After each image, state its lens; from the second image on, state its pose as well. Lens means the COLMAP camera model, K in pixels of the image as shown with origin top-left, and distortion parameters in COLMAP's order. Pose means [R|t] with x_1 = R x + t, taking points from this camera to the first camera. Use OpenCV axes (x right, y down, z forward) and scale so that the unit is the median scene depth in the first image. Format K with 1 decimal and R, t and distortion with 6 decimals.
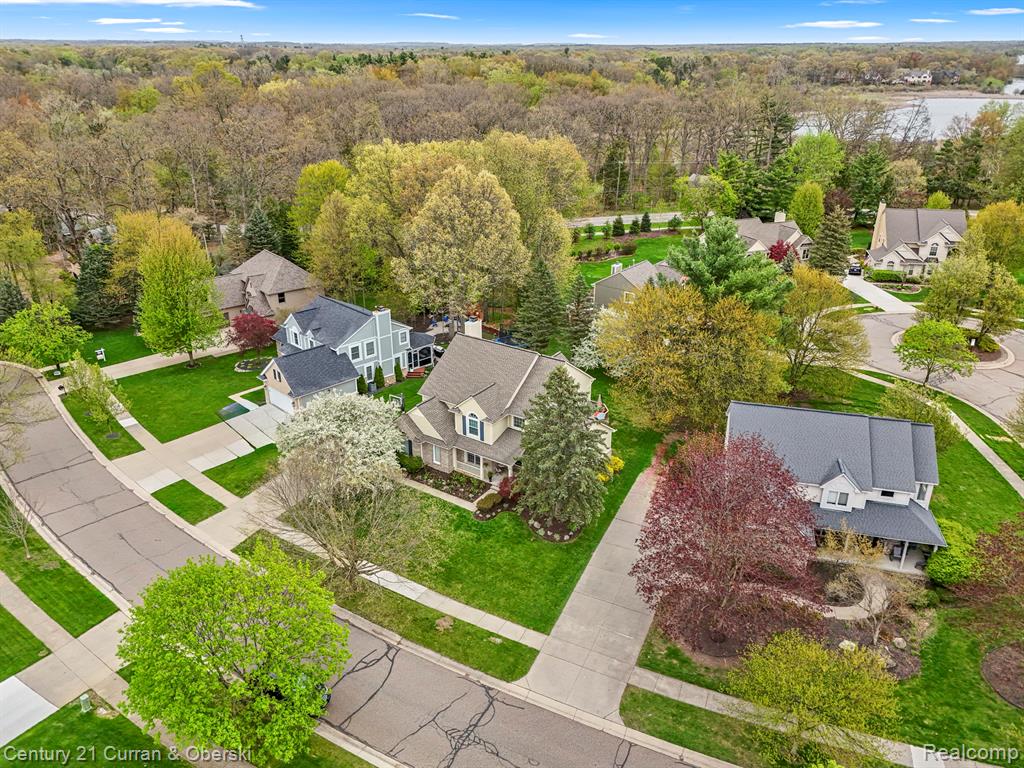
lens RADIAL K [[749.3, 0, 512.0], [0, 749.3, 384.0], [0, 0, 1]] dist [0.066744, -0.053023]
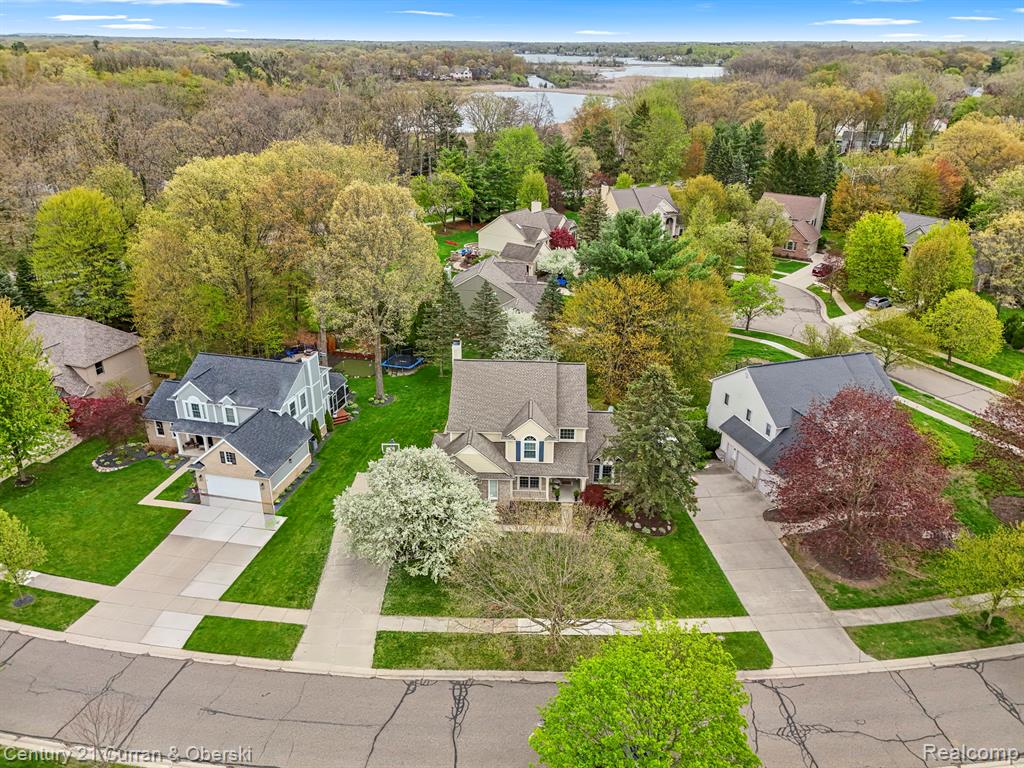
lens RADIAL K [[749.3, 0, 512.0], [0, 749.3, 384.0], [0, 0, 1]] dist [0.066744, -0.053023]
pose [[0.846636, -0.214269, 0.487130, -0.501705], [0.211813, 0.975410, 0.060910, -0.084856], [-0.488203, 0.051612, 0.871203, 0.170961]]
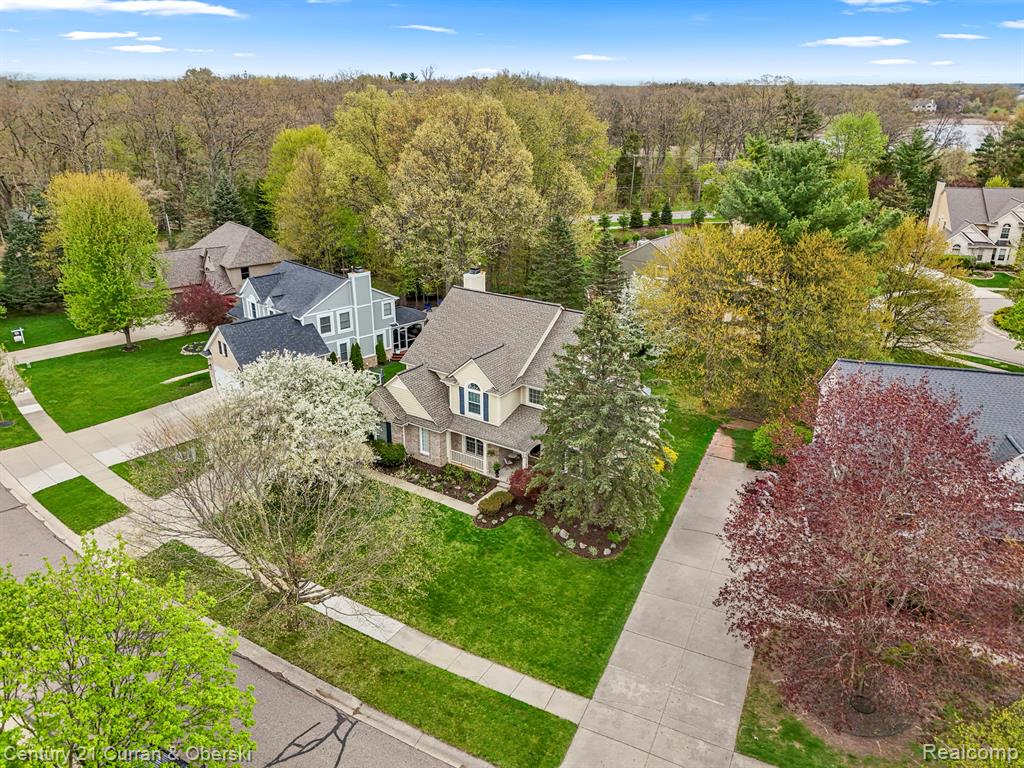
lens RADIAL K [[749.3, 0, 512.0], [0, 749.3, 384.0], [0, 0, 1]] dist [0.066744, -0.053023]
pose [[0.999999, 0.001632, -0.000531, -0.013739], [-0.001655, 0.998898, -0.046903, 0.071565], [0.000454, 0.046904, 0.998899, 0.257600]]
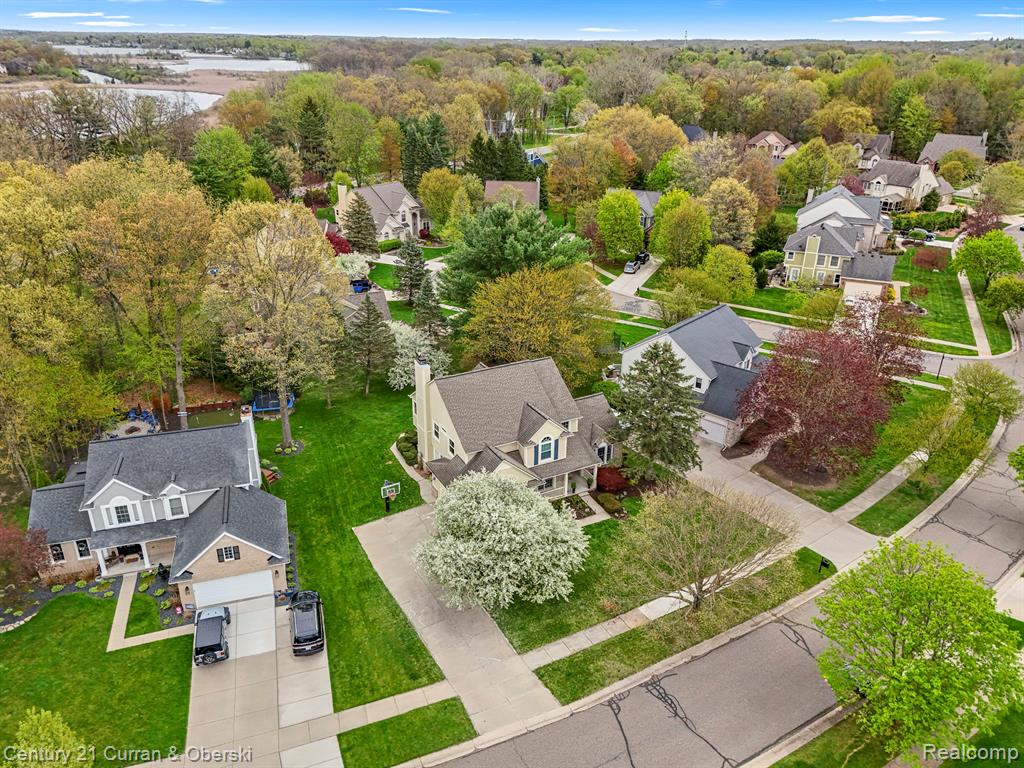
lens RADIAL K [[749.3, 0, 512.0], [0, 749.3, 384.0], [0, 0, 1]] dist [0.066744, -0.053023]
pose [[0.460401, -0.364153, 0.809582, -0.785694], [0.354557, 0.911521, 0.208373, -0.226245], [-0.813830, 0.191108, 0.548778, 0.482533]]
